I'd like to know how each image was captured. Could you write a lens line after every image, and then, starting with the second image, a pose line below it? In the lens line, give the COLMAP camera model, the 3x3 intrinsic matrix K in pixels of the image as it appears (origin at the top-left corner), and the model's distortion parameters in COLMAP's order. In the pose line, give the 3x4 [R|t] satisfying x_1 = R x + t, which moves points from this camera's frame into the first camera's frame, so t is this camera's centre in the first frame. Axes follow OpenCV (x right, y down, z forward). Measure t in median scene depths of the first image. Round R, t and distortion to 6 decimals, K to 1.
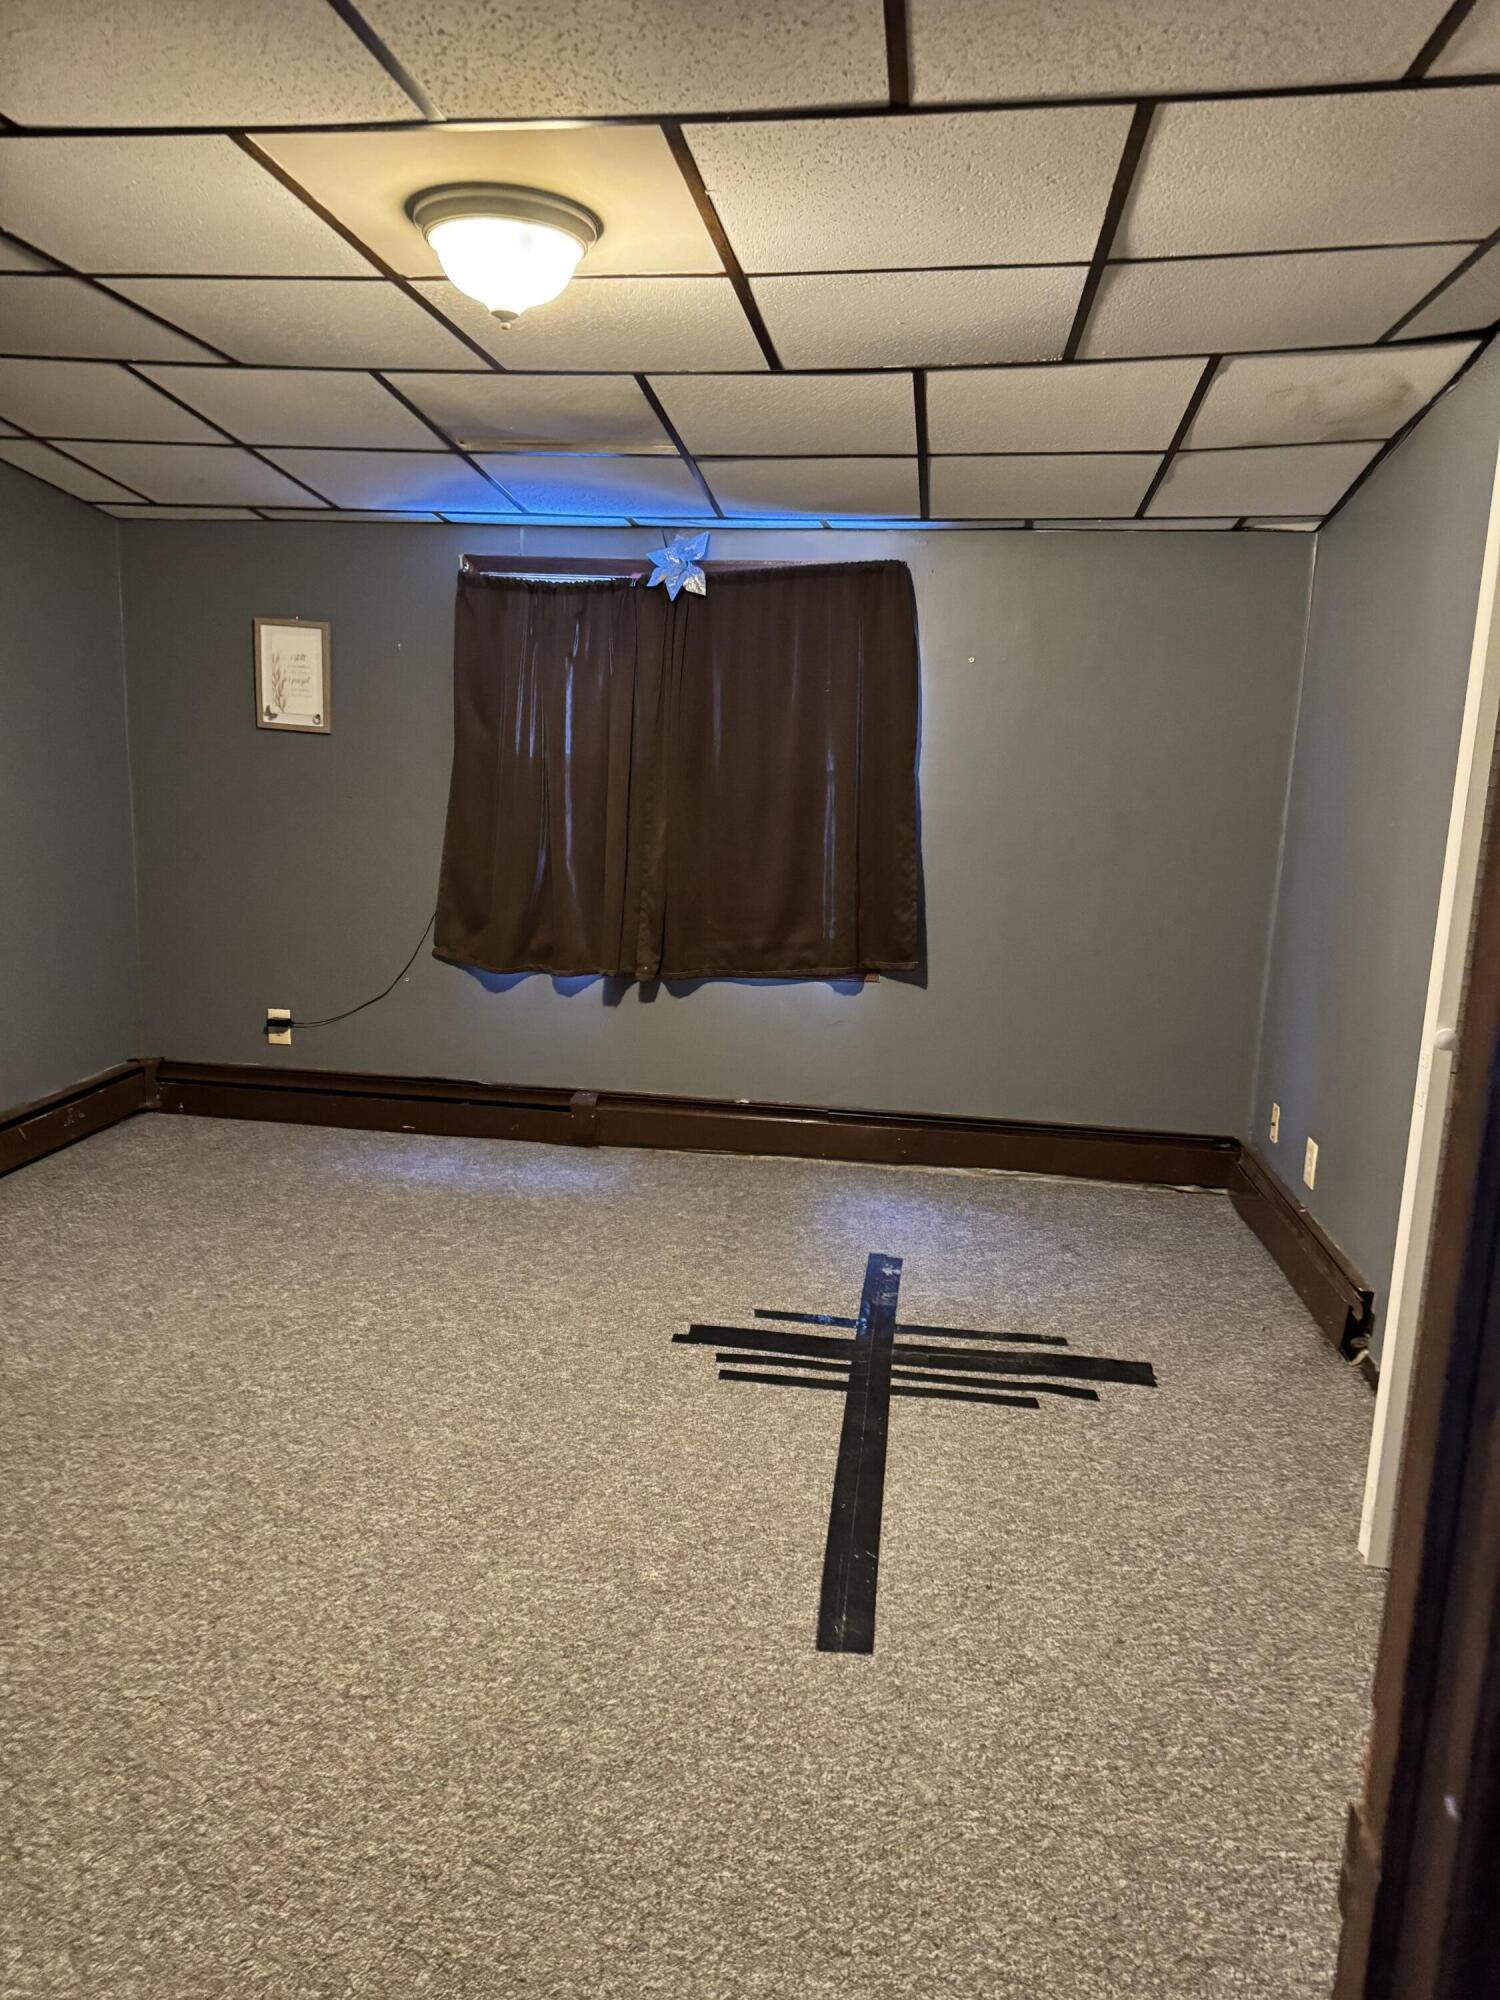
lens RADIAL K [[1405.9, 0, 728.2], [0, 1405.9, 1005.0], [0, 0, 1]] dist [0.030167, -0.030839]
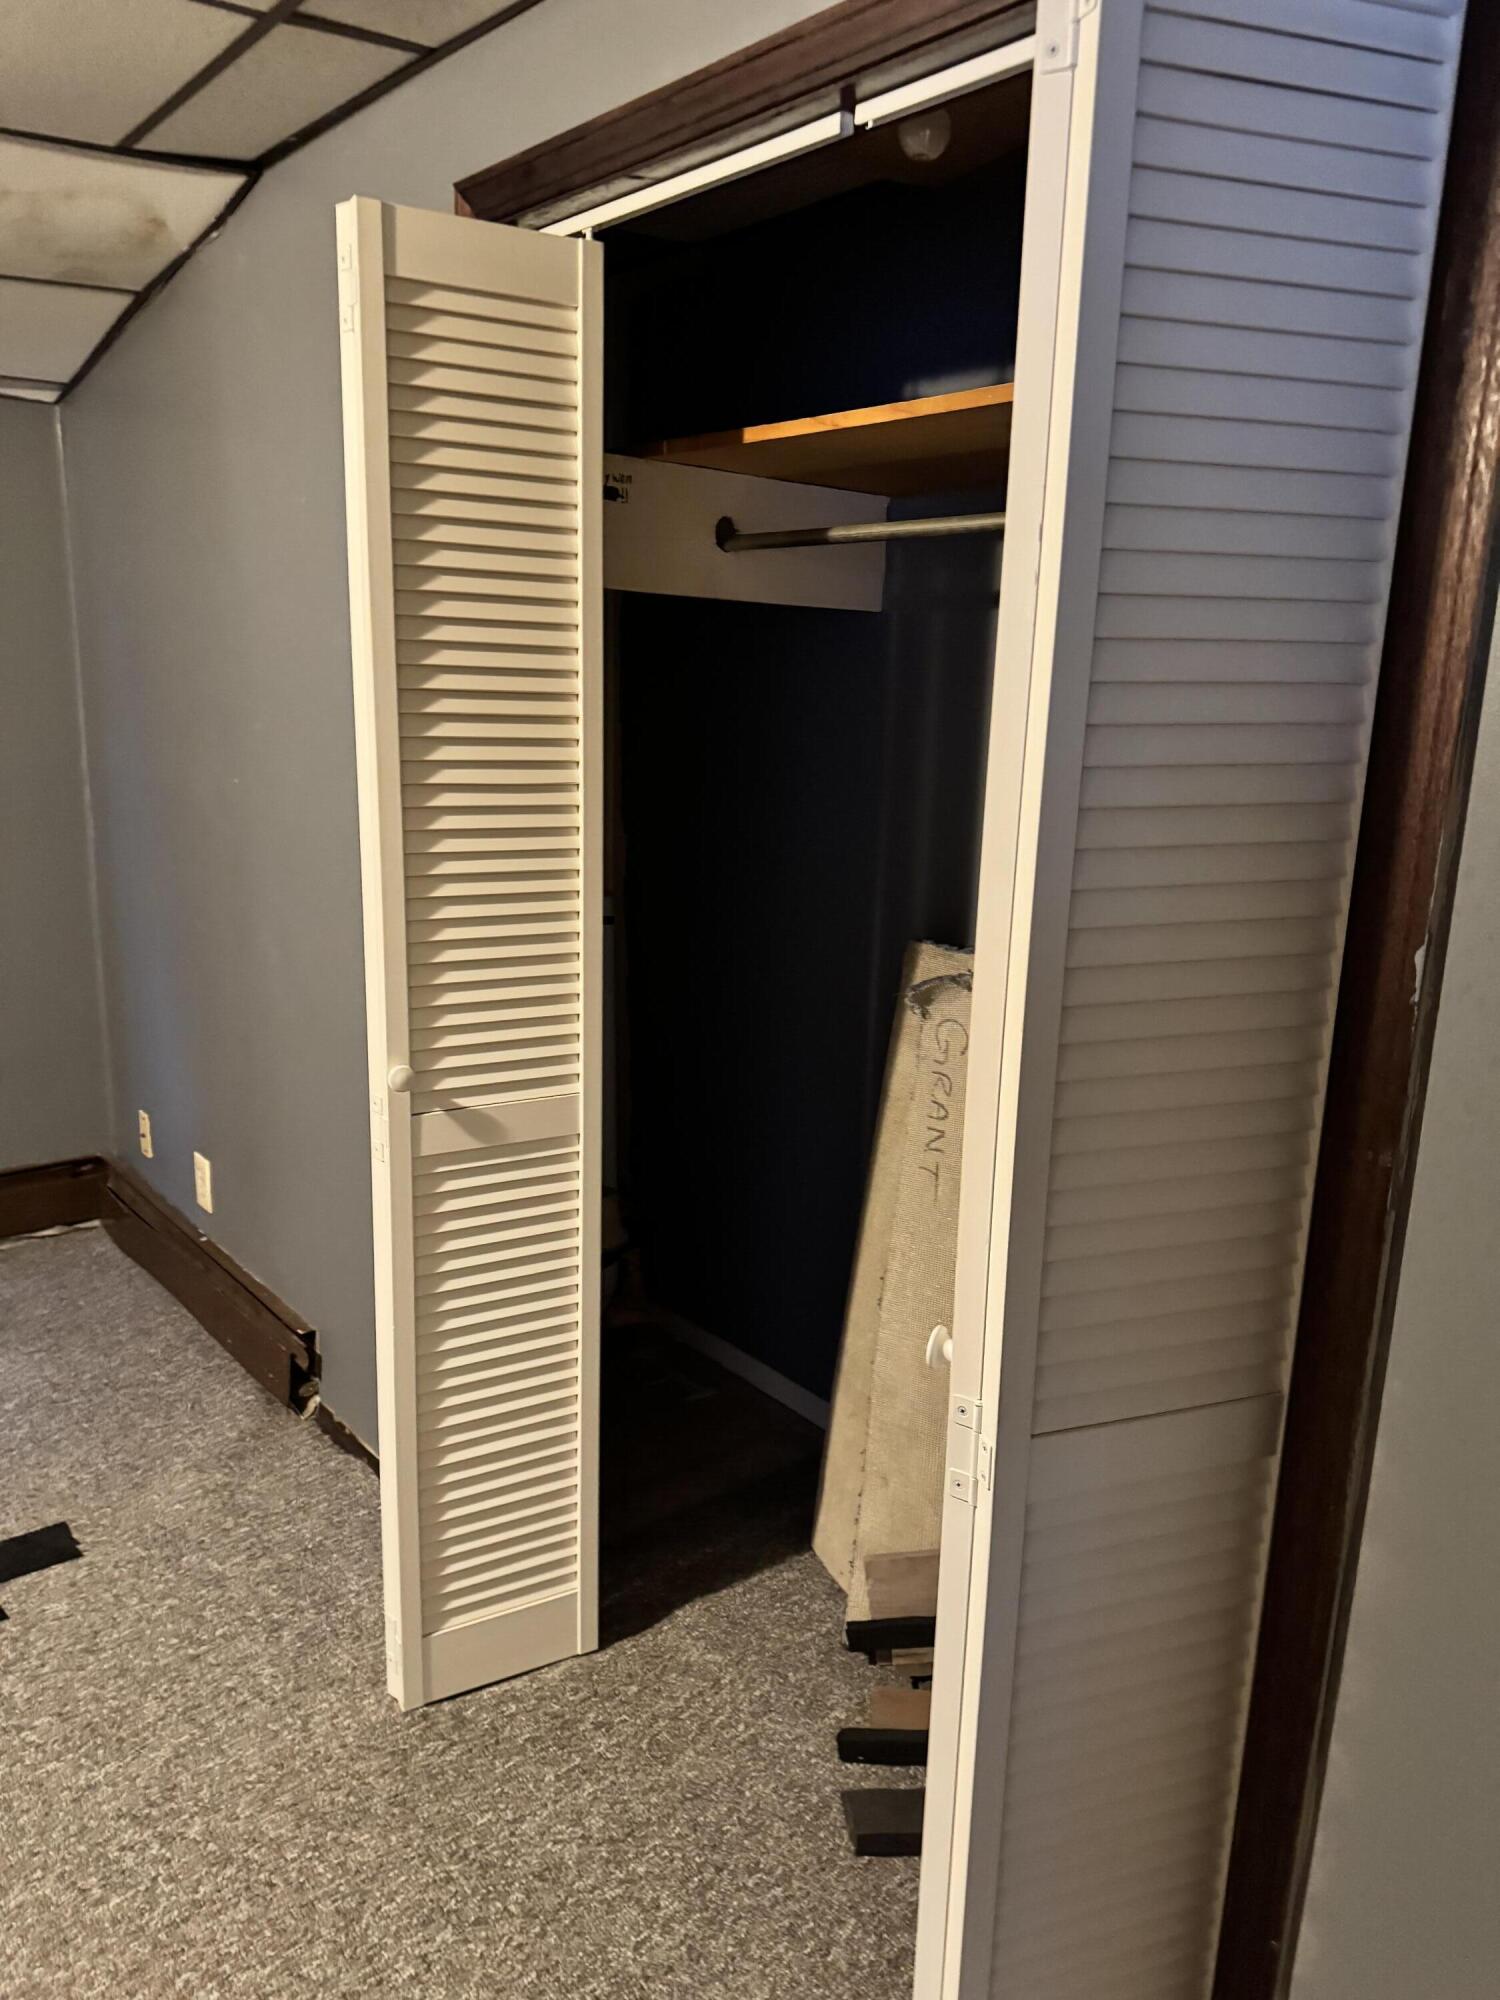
lens RADIAL K [[1405.9, 0, 728.2], [0, 1405.9, 1005.0], [0, 0, 1]] dist [0.030167, -0.030839]
pose [[0.678658, -0.182830, 0.711334, 0.053484], [0.133561, 0.983094, 0.125254, -0.063194], [-0.722208, 0.010002, 0.691604, 0.221556]]
